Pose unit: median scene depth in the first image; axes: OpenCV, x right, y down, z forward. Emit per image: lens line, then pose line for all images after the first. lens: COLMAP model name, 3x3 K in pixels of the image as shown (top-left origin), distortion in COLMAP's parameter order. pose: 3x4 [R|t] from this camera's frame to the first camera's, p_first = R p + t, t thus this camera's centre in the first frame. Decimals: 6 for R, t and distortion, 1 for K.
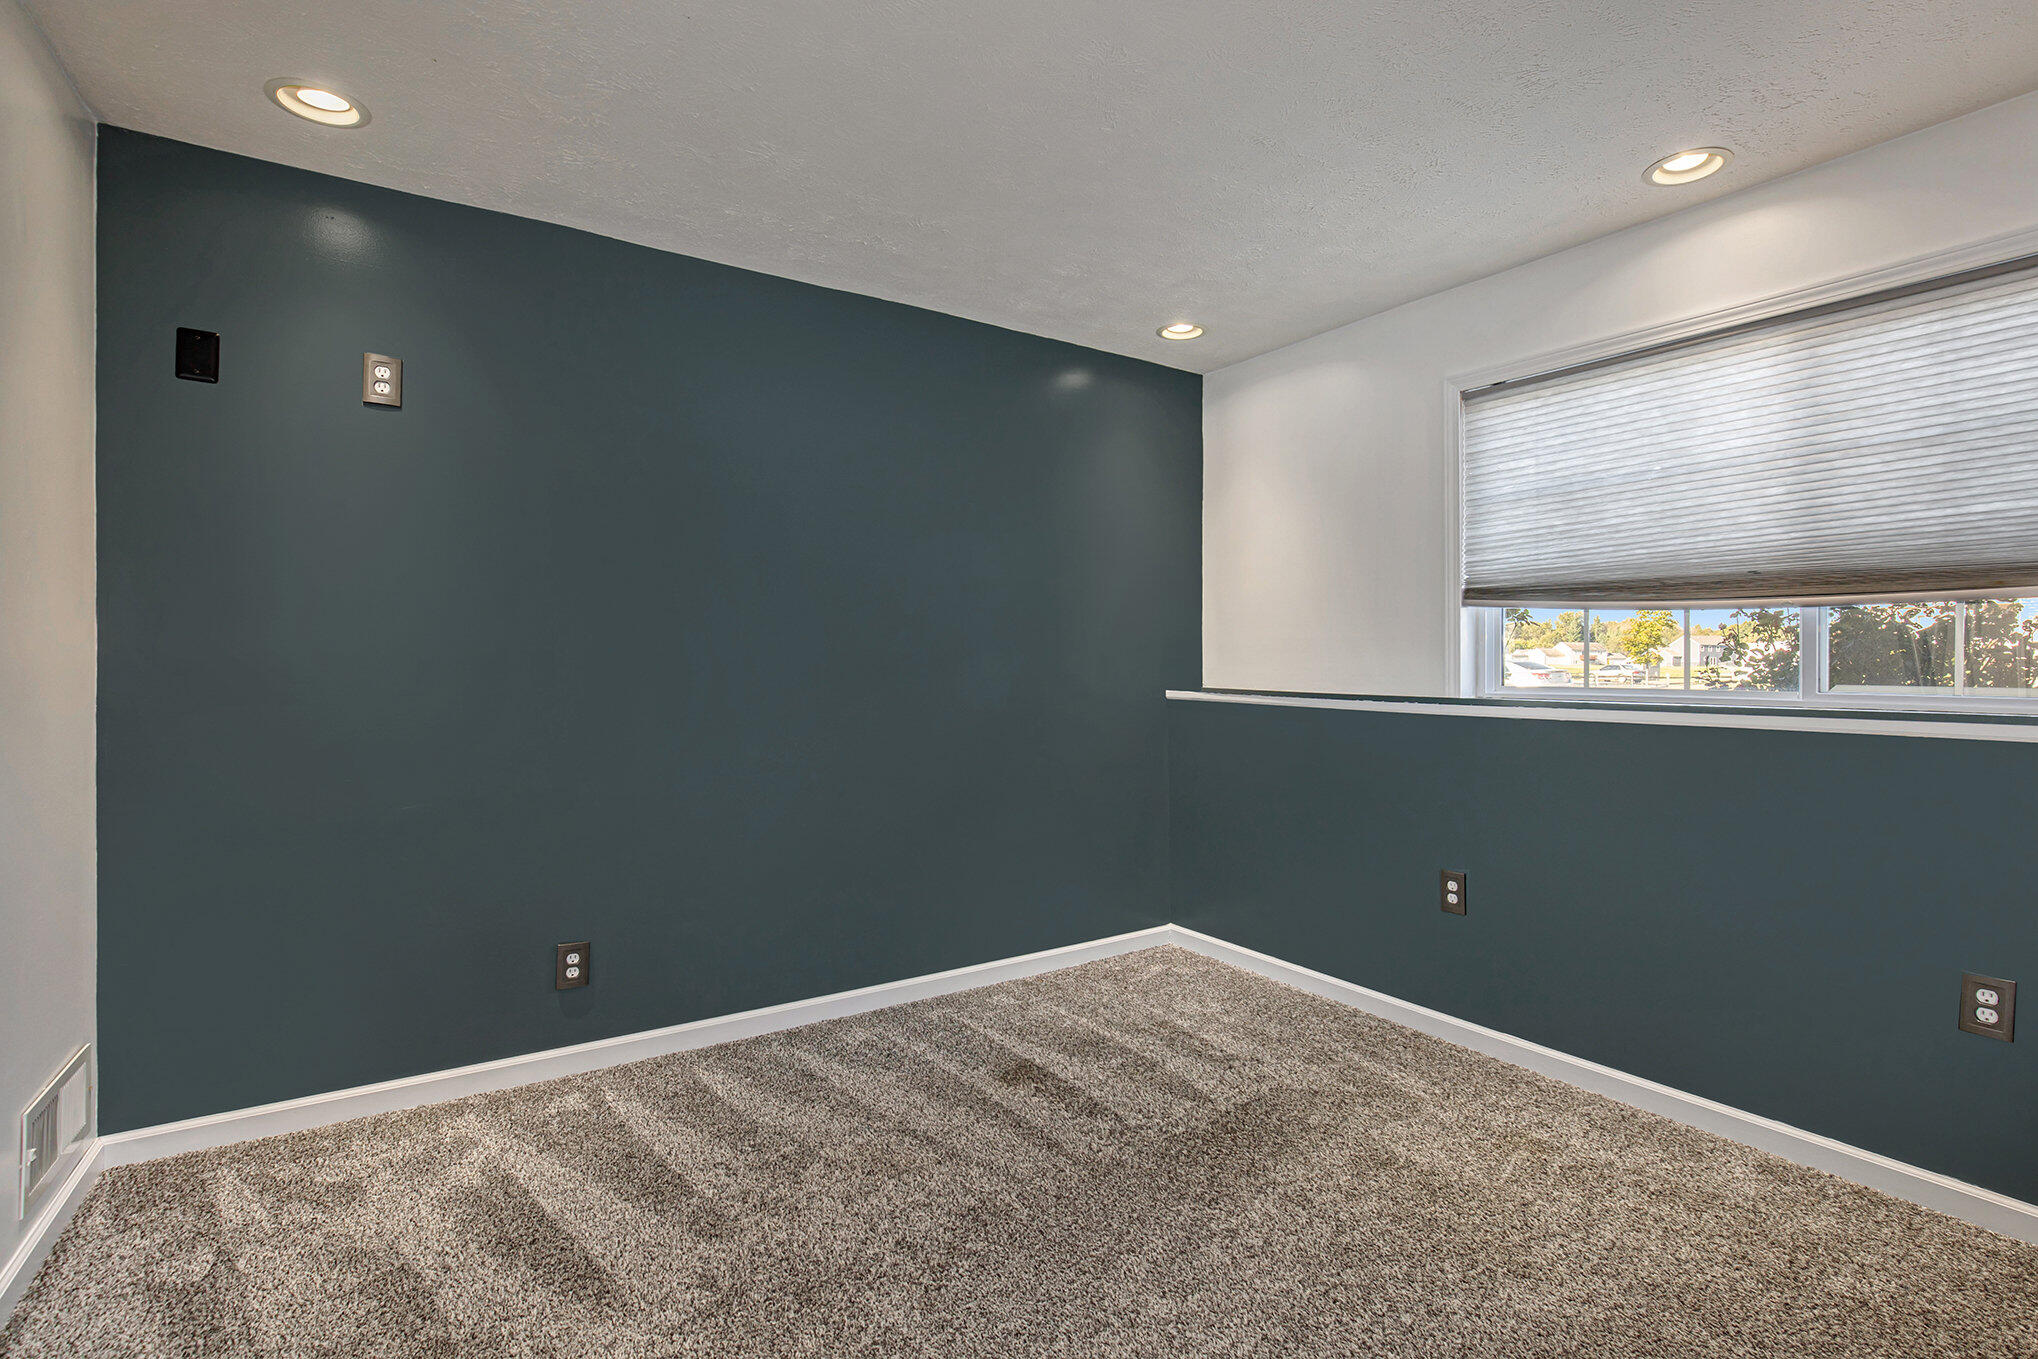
lens RADIAL K [[943.6, 0, 1015.5], [0, 943.6, 676.9], [0, 0, 1]] dist [-0.036112, 0.006850]
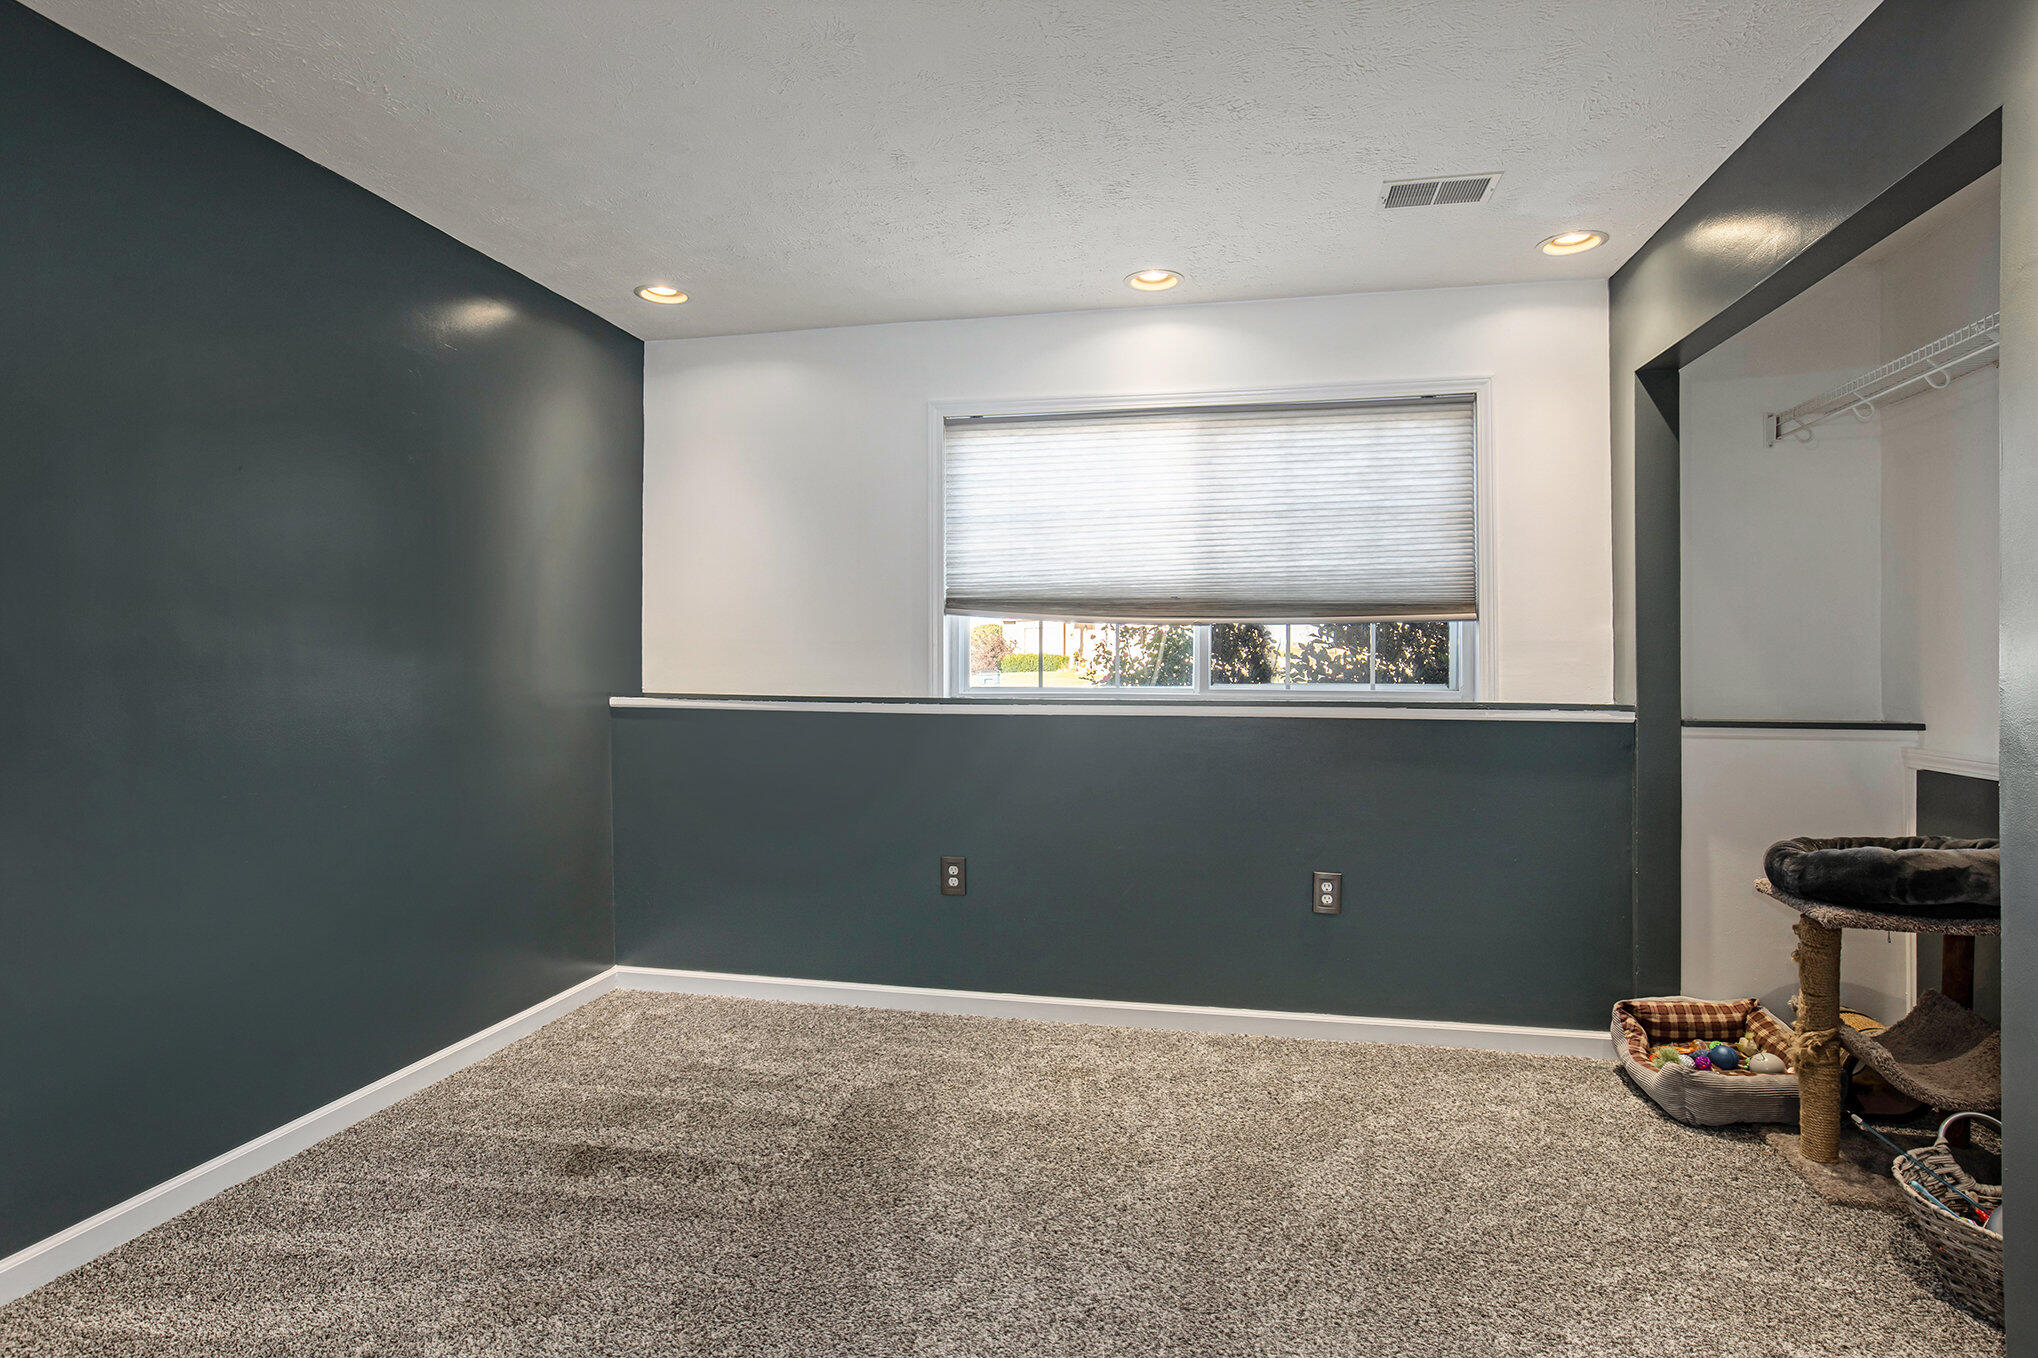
lens RADIAL K [[1056.5, 0, 1005.7], [0, 1056.5, 671.8], [0, 0, 1]] dist [-0.021468, 0.002122]
pose [[0.725222, -0.003870, 0.688504, -0.353894], [0.008710, 0.999956, -0.003554, -0.003706], [-0.688460, 0.008575, 0.725224, 0.064689]]
